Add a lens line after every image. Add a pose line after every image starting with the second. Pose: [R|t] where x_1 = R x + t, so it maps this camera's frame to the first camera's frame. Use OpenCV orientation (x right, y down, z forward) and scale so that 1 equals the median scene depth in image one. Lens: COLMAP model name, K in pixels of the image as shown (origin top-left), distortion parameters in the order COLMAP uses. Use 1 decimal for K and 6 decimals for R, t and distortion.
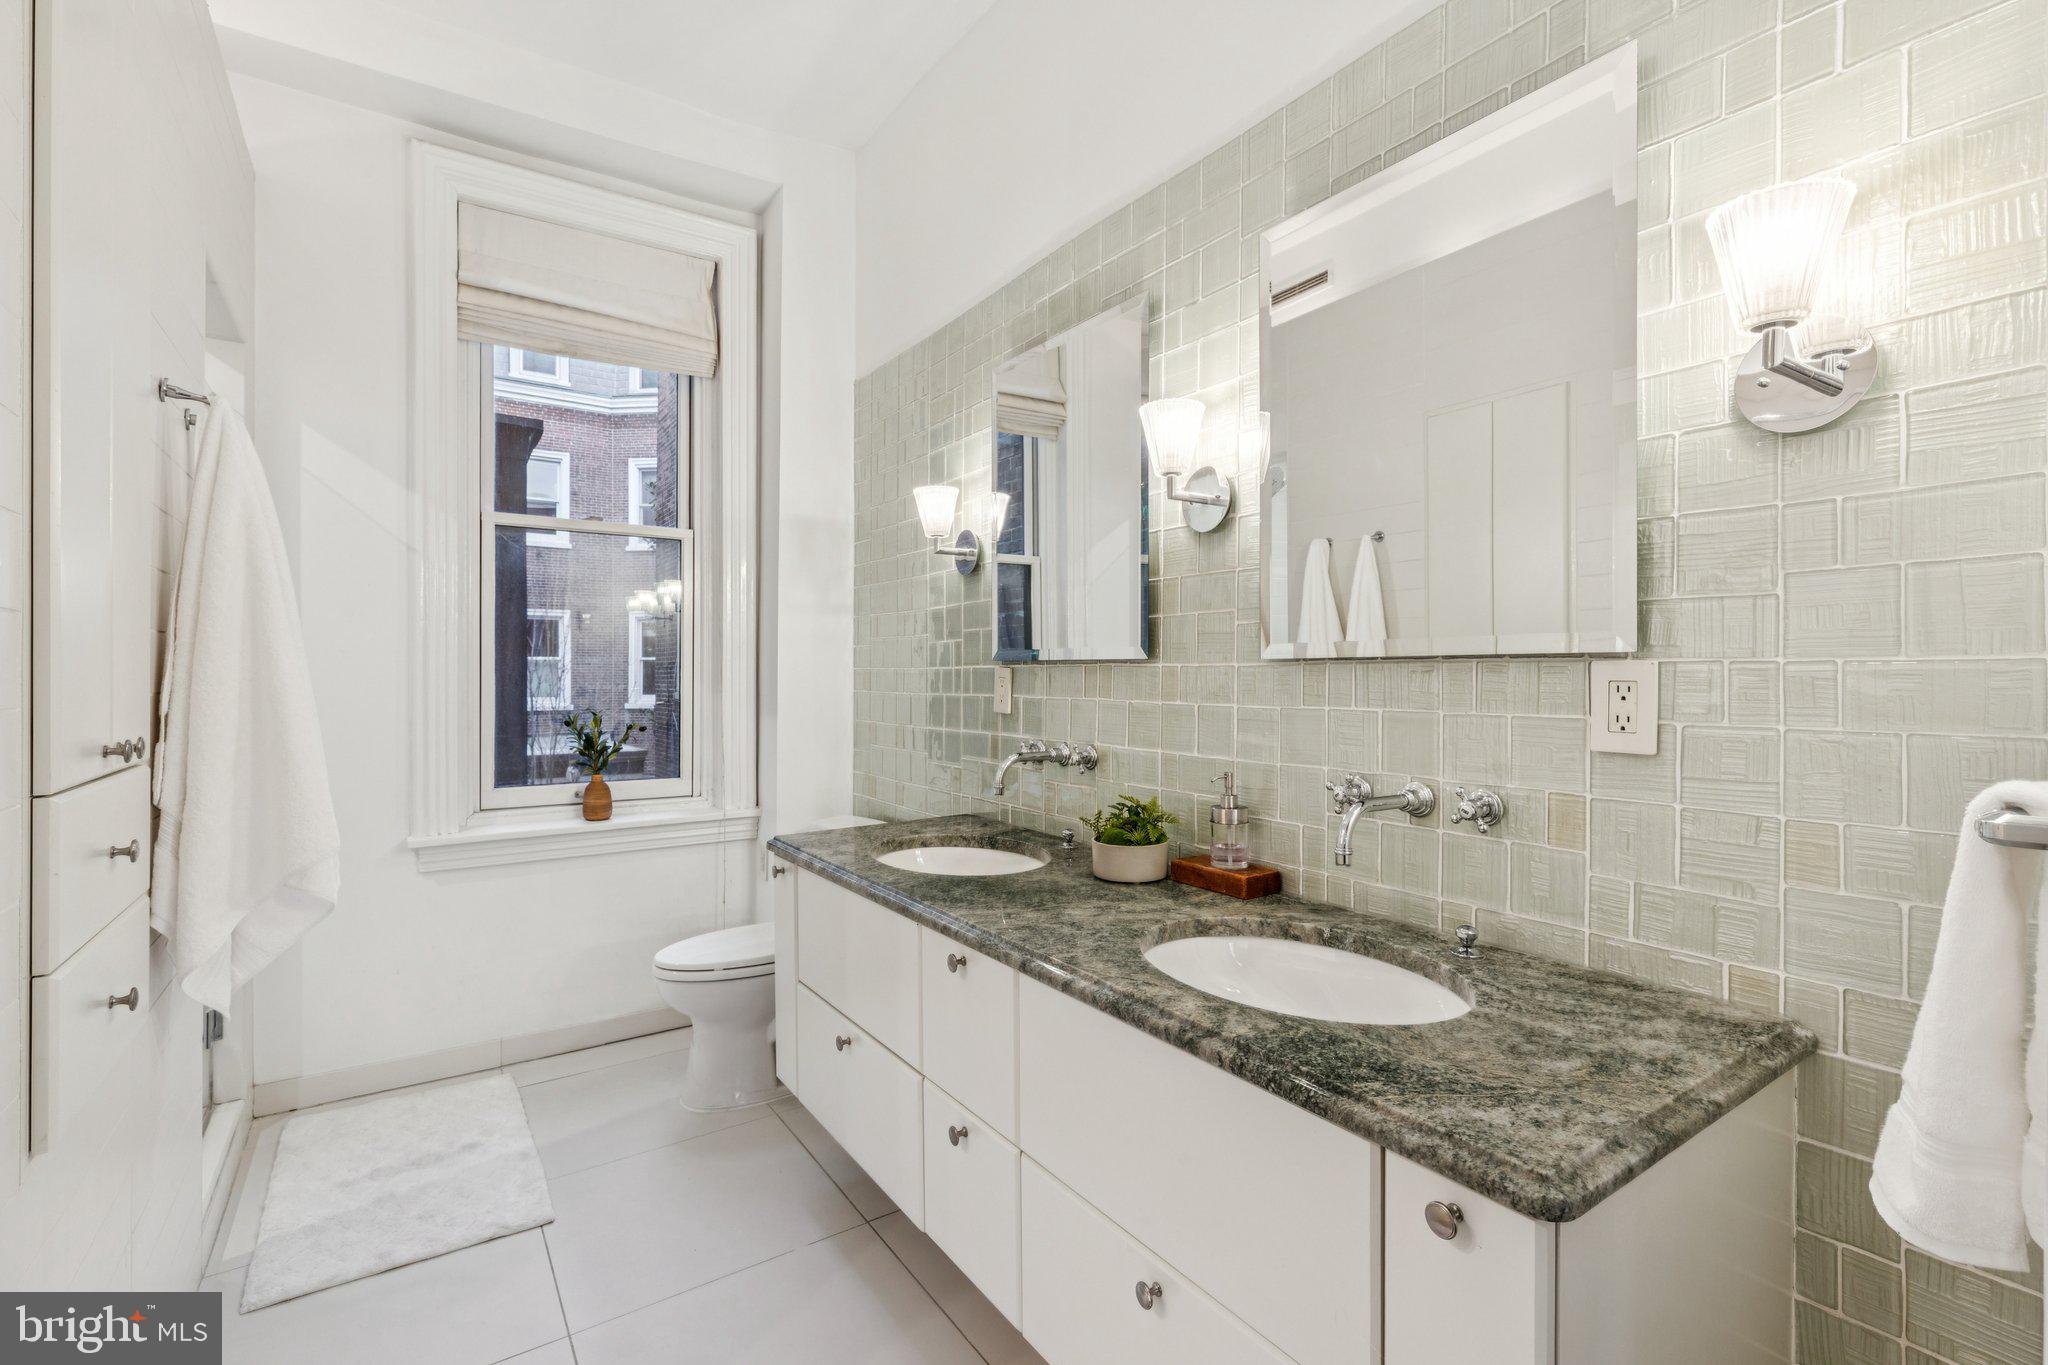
lens RADIAL K [[927.4, 0, 1023.5], [0, 927.4, 676.0], [0, 0, 1]] dist [0.006448, -0.000681]
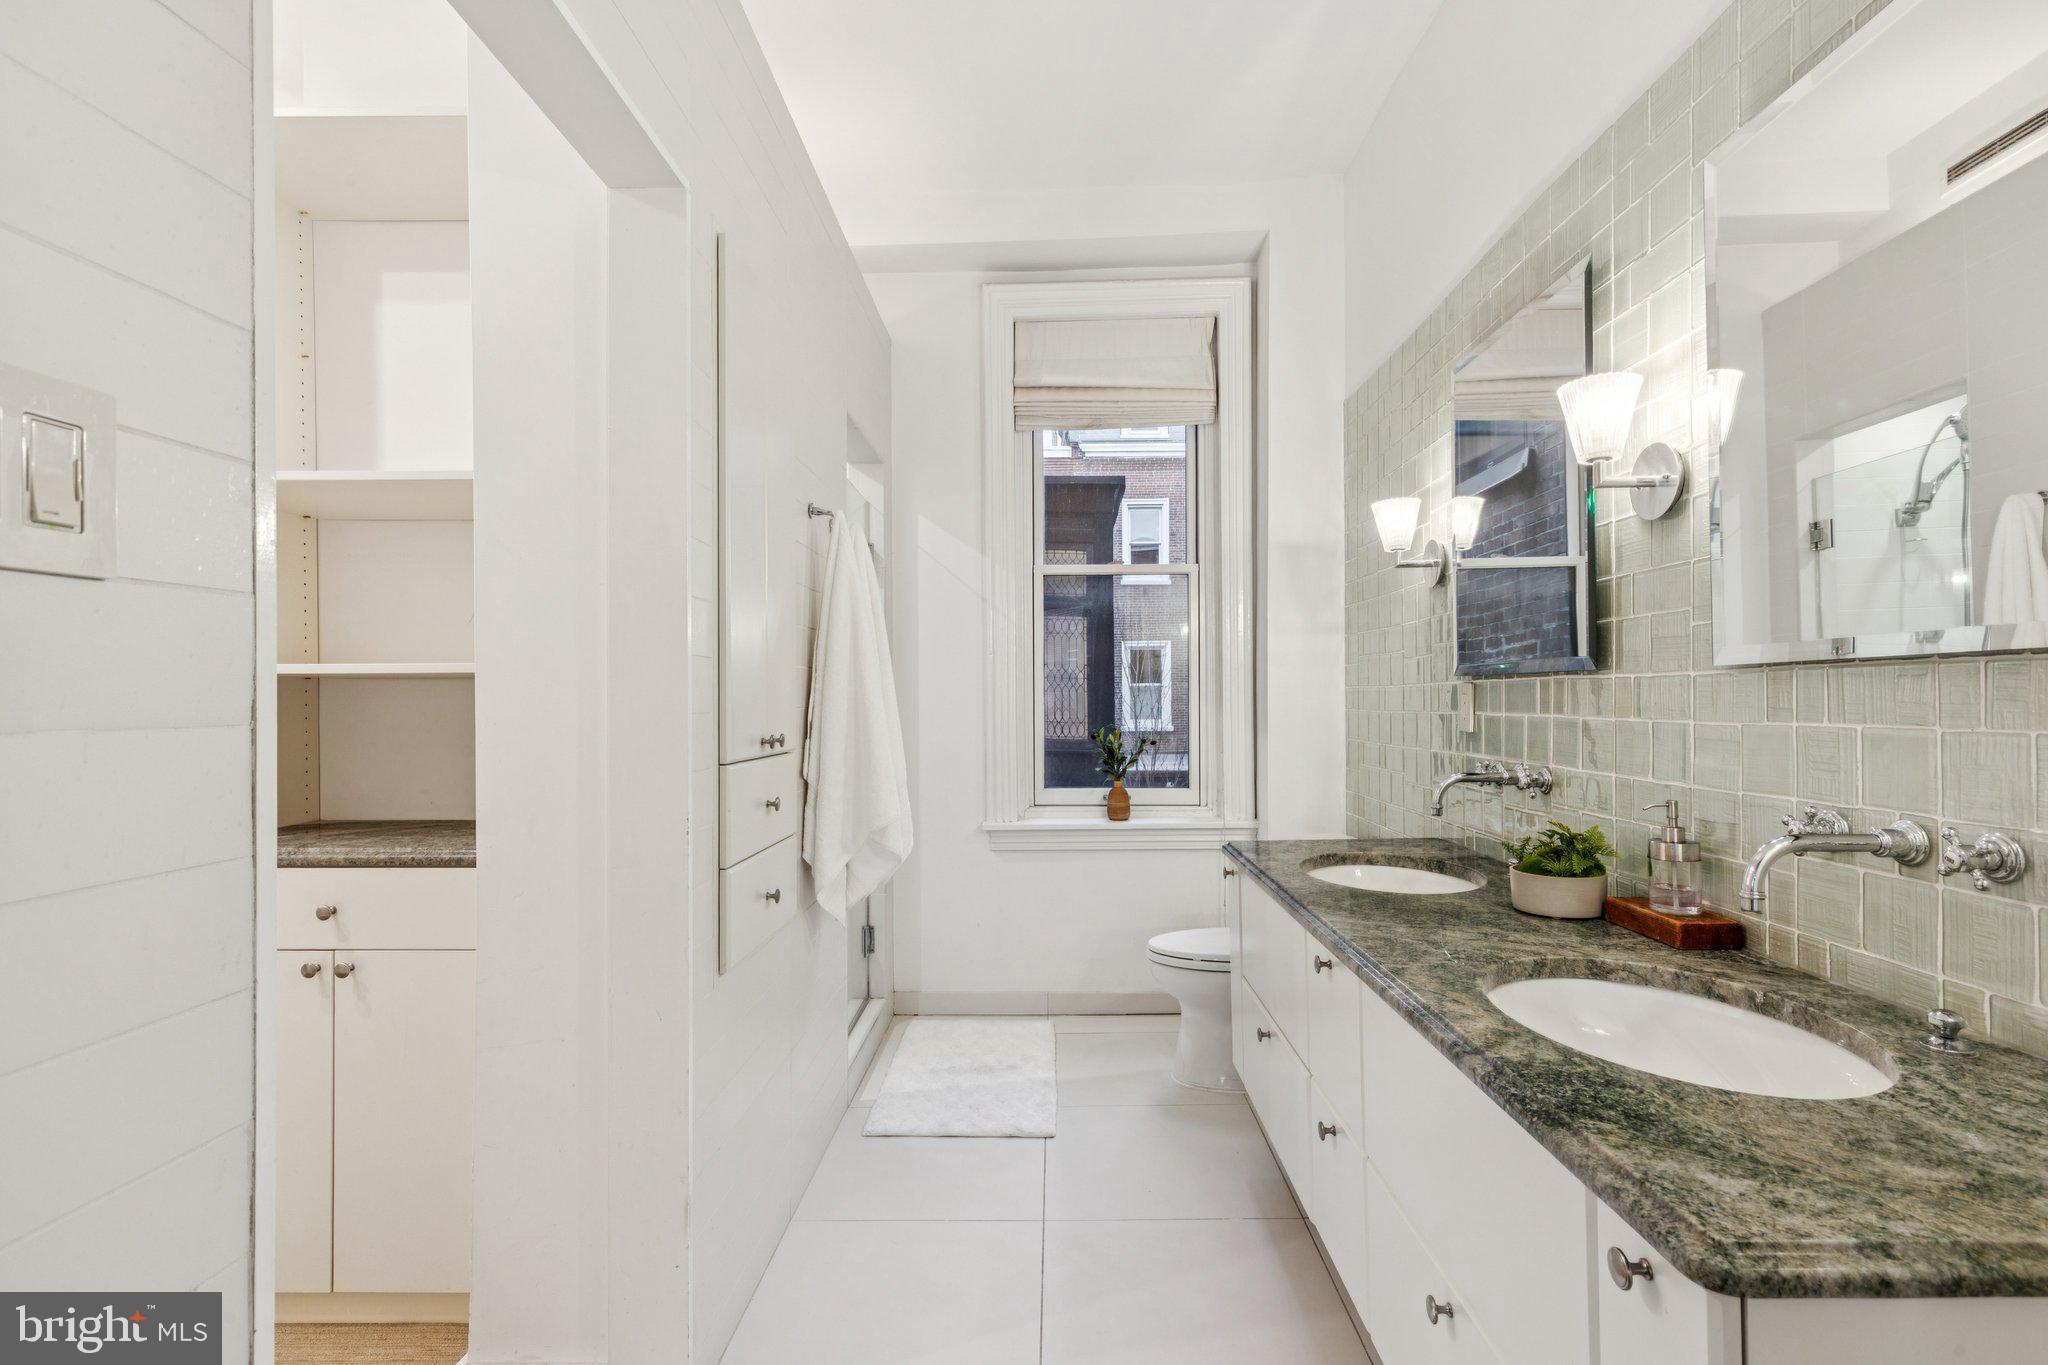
lens RADIAL K [[937.3, 0, 1023.0], [0, 937.3, 693.1], [0, 0, 1]] dist [0.006544, -0.000188]
pose [[0.811991, -0.010582, -0.583574, 0.229014], [0.006311, 0.999936, -0.009351, 0.009422], [0.583635, 0.003910, 0.812006, -0.045264]]
